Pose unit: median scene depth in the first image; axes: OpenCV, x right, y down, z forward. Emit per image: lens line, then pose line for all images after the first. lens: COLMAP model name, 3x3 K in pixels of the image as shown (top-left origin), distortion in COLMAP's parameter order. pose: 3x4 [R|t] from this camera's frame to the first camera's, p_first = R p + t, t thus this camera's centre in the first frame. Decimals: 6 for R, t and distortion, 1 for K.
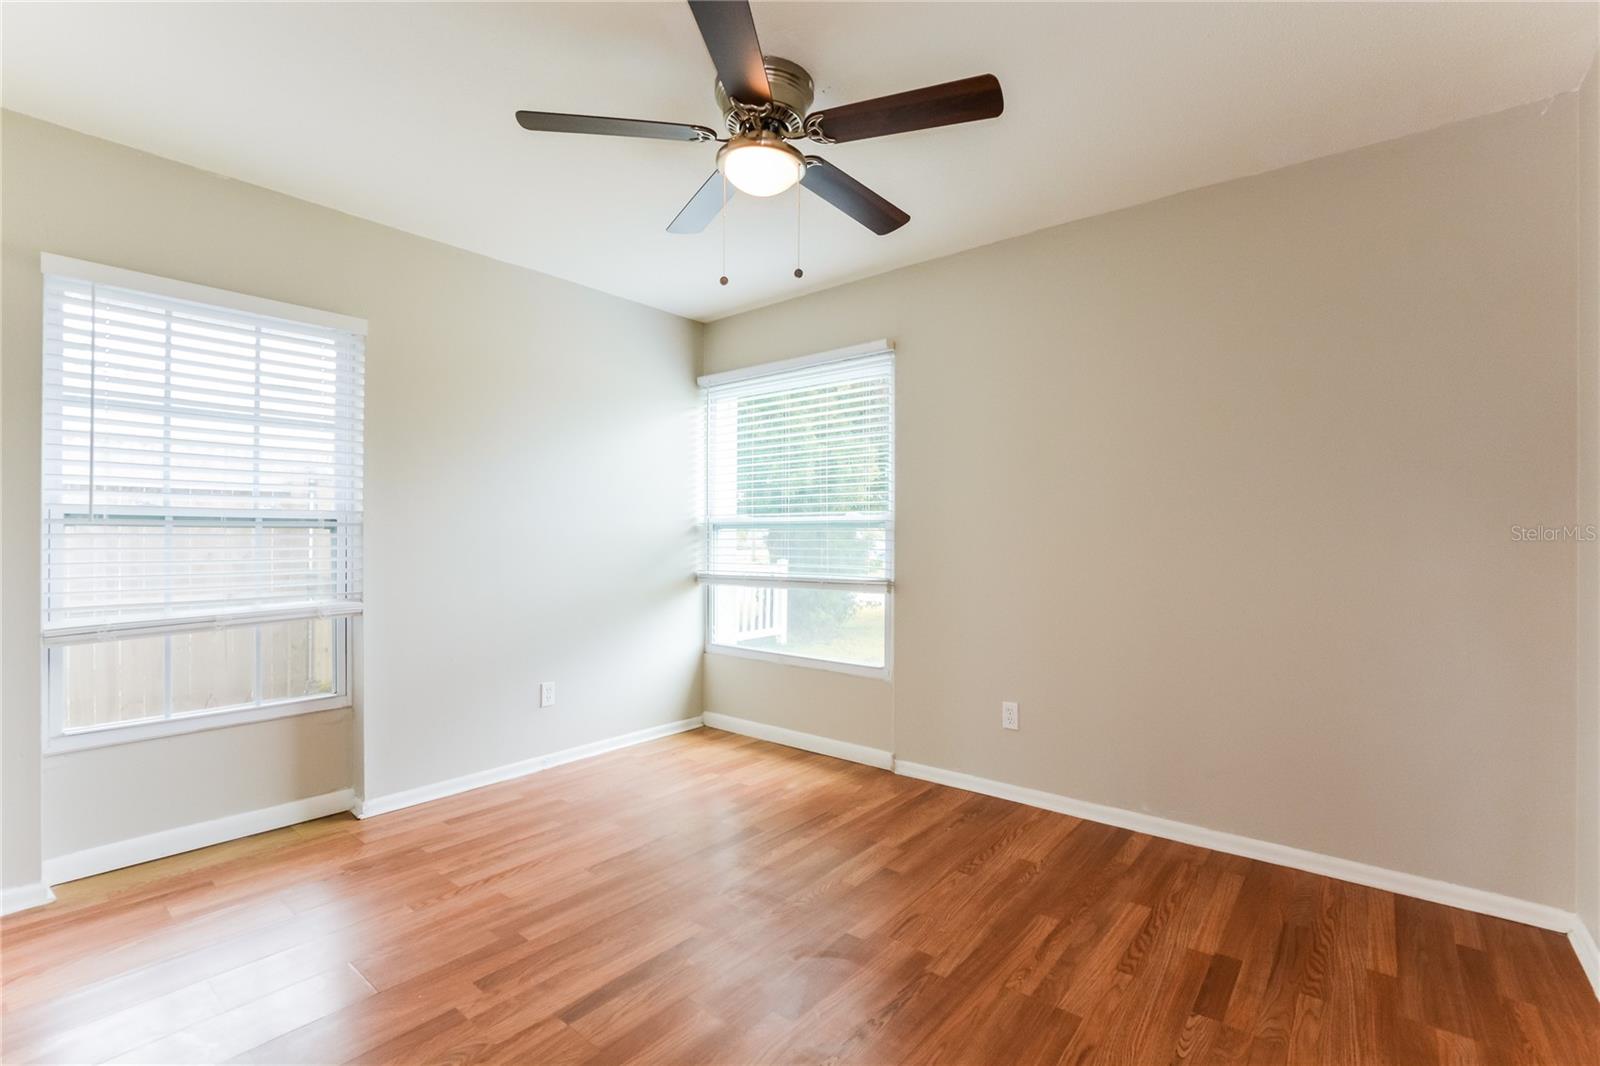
lens RADIAL K [[717.9, 0, 804.9], [0, 717.9, 533.8], [0, 0, 1]] dist [-0.042685, 0.013336]
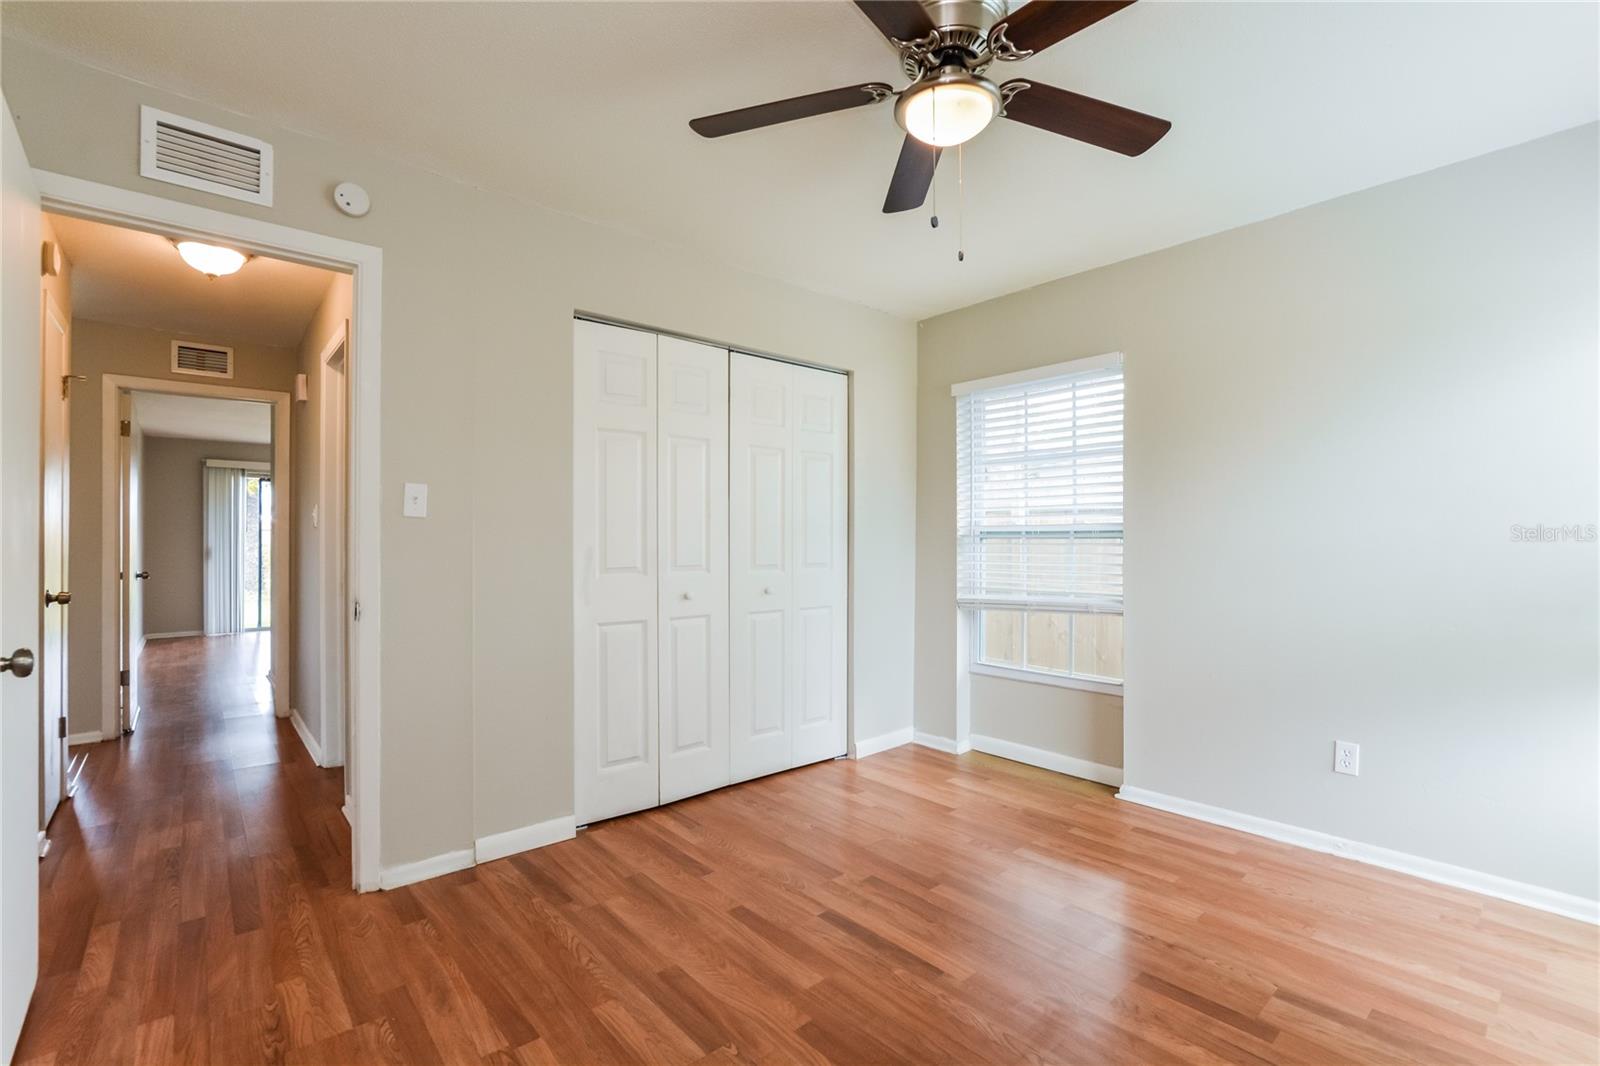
lens RADIAL K [[717.1, 0, 800.0], [0, 717.1, 533.0], [0, 0, 1]] dist [-0.015955, 0.000464]
pose [[-0.167933, -0.016005, -0.985668, 0.600963], [0.000249, 0.999867, -0.016278, 0.002907], [0.985798, -0.002979, -0.167907, 0.721564]]
